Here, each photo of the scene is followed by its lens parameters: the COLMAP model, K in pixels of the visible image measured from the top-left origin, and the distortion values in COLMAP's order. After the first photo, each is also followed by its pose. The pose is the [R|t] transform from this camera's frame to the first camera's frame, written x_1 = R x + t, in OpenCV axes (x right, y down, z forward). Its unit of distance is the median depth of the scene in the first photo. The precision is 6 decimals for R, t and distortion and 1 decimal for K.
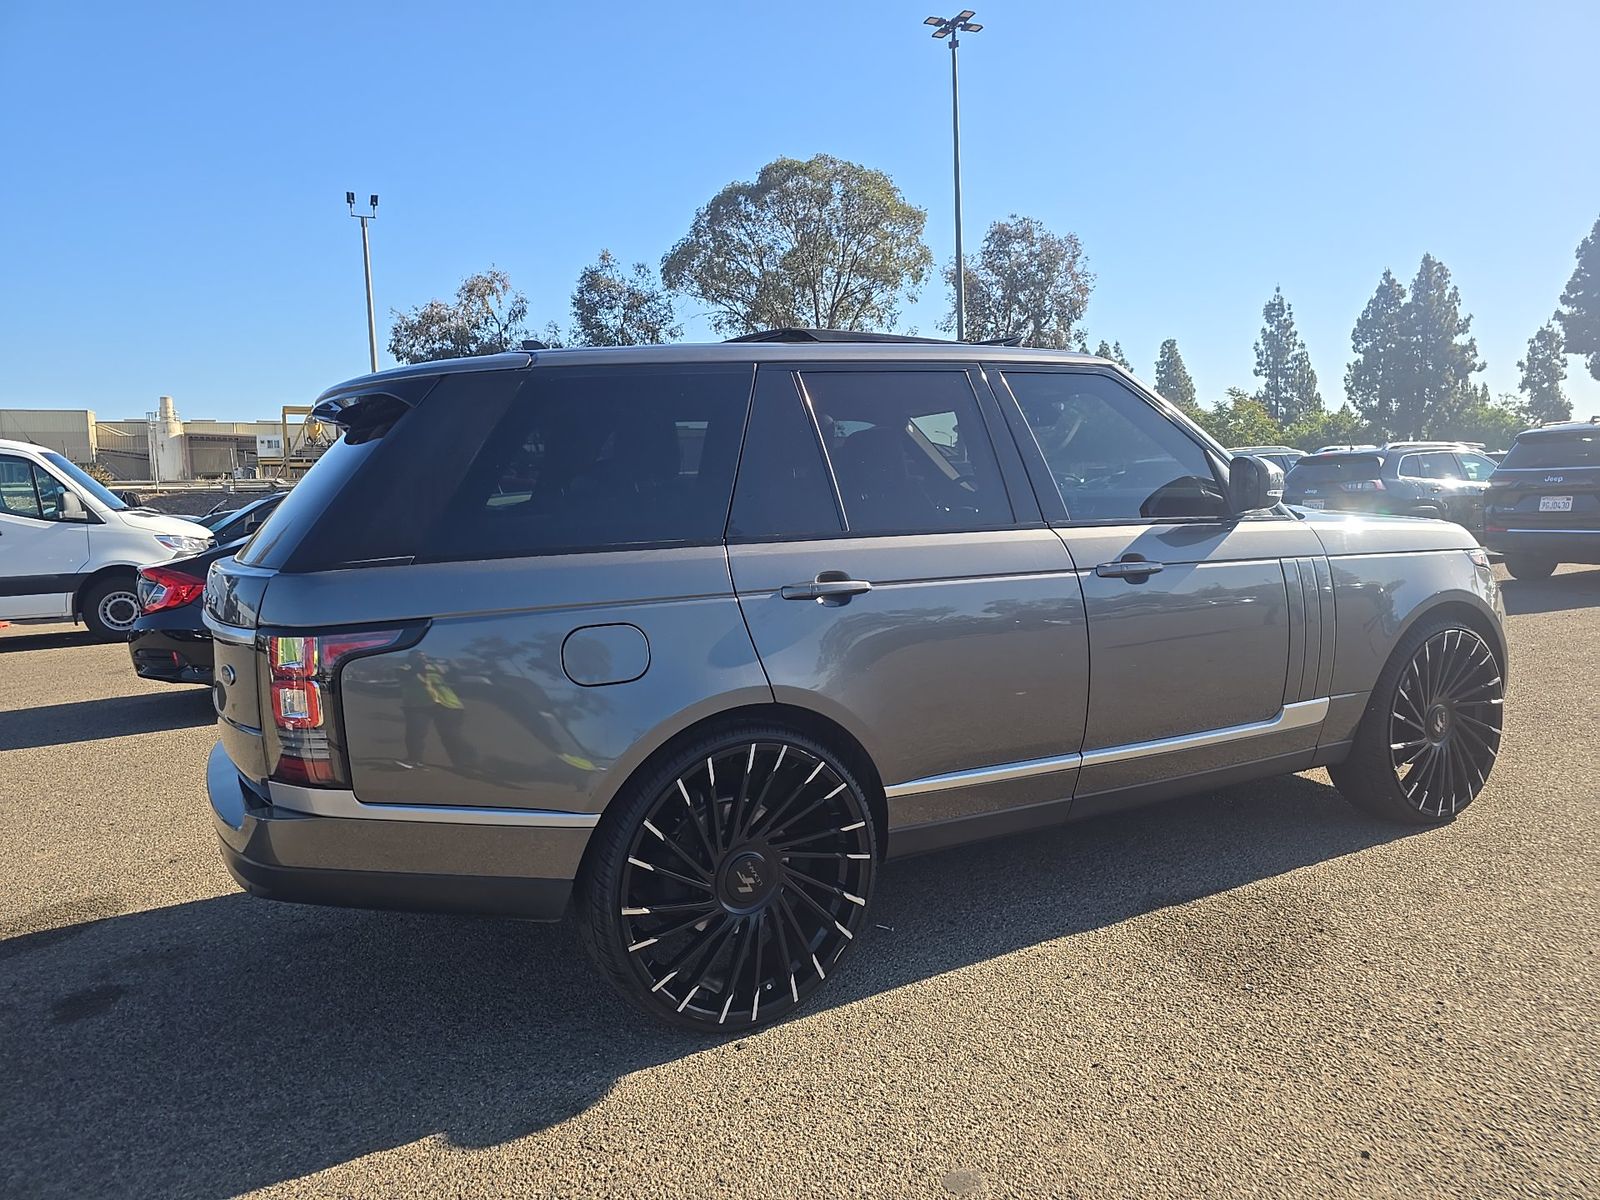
lens RADIAL K [[1092.4, 0, 818.7], [0, 1092.4, 594.6], [0, 0, 1]] dist [0.025180, 0.000242]
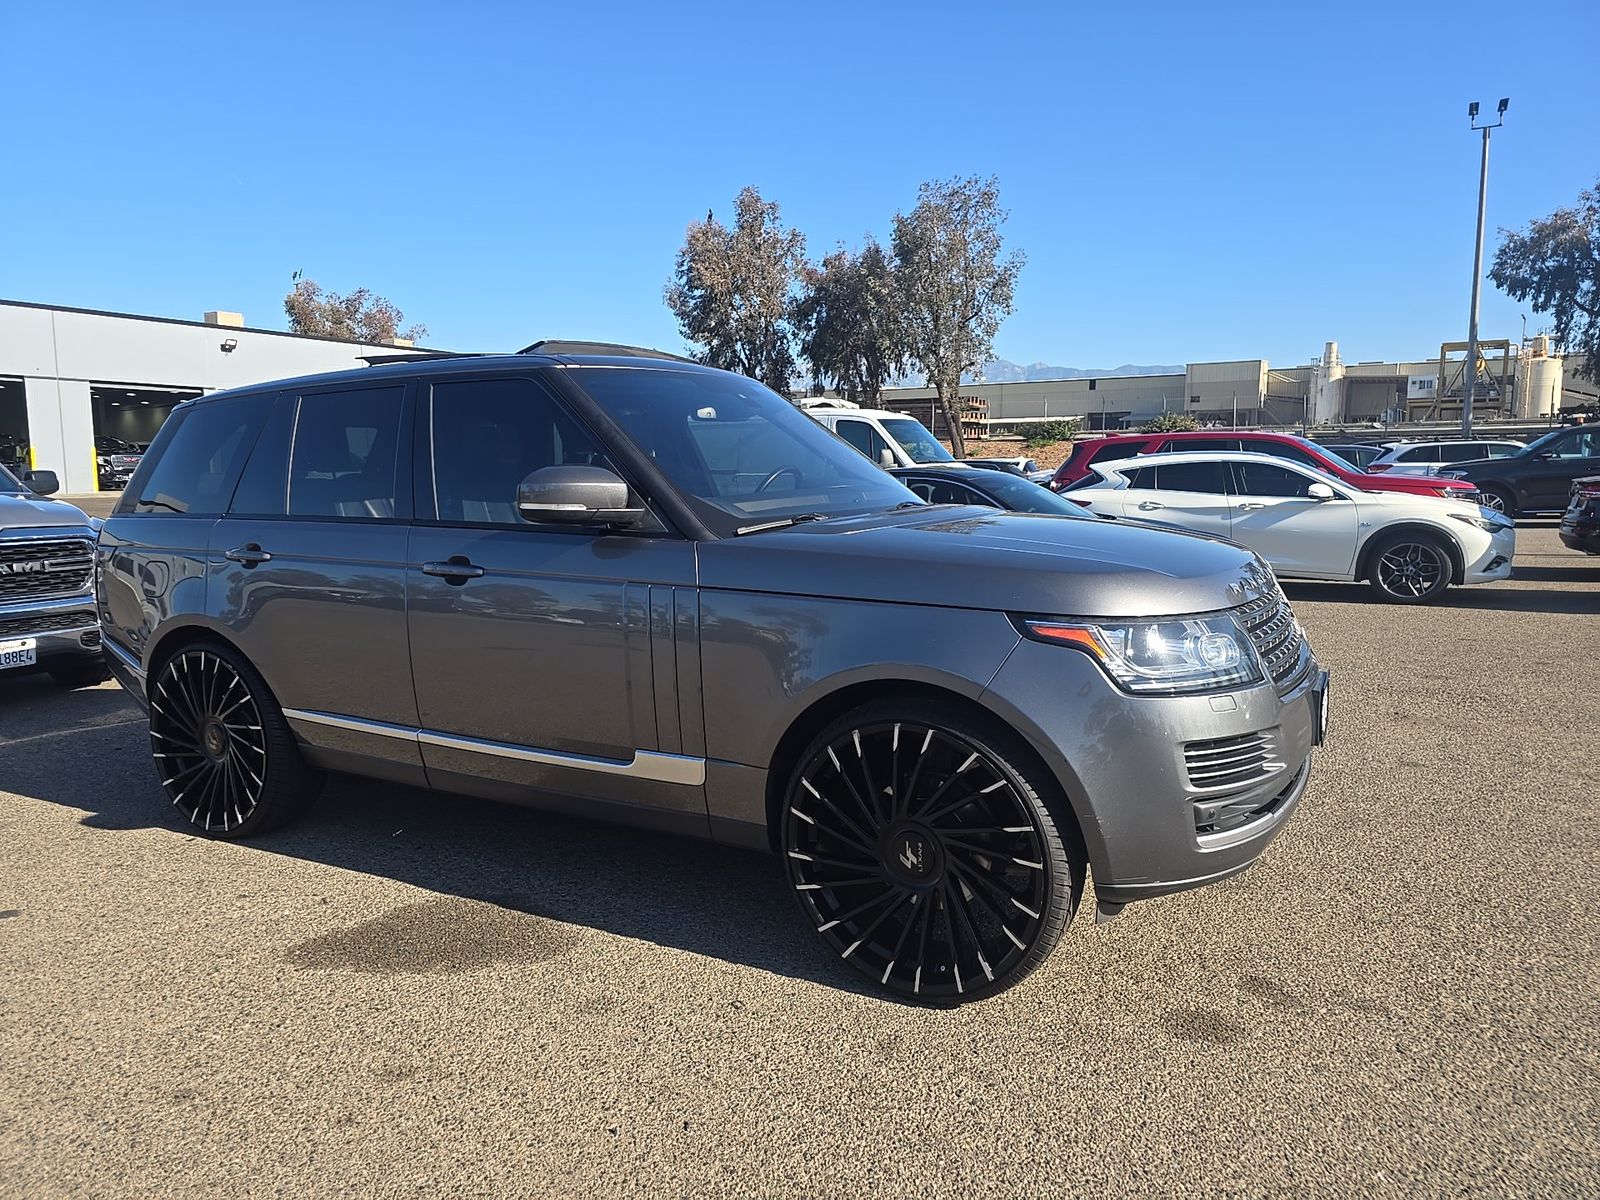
lens RADIAL K [[1106.0, 0, 797.1], [0, 1106.0, 602.9], [0, 0, 1]] dist [0.007340, -0.004874]
pose [[0.521596, 0.130700, -0.843122, 0.701816], [-0.079748, 0.991339, 0.104340, -0.067065], [0.849457, 0.012814, 0.527502, 0.375071]]
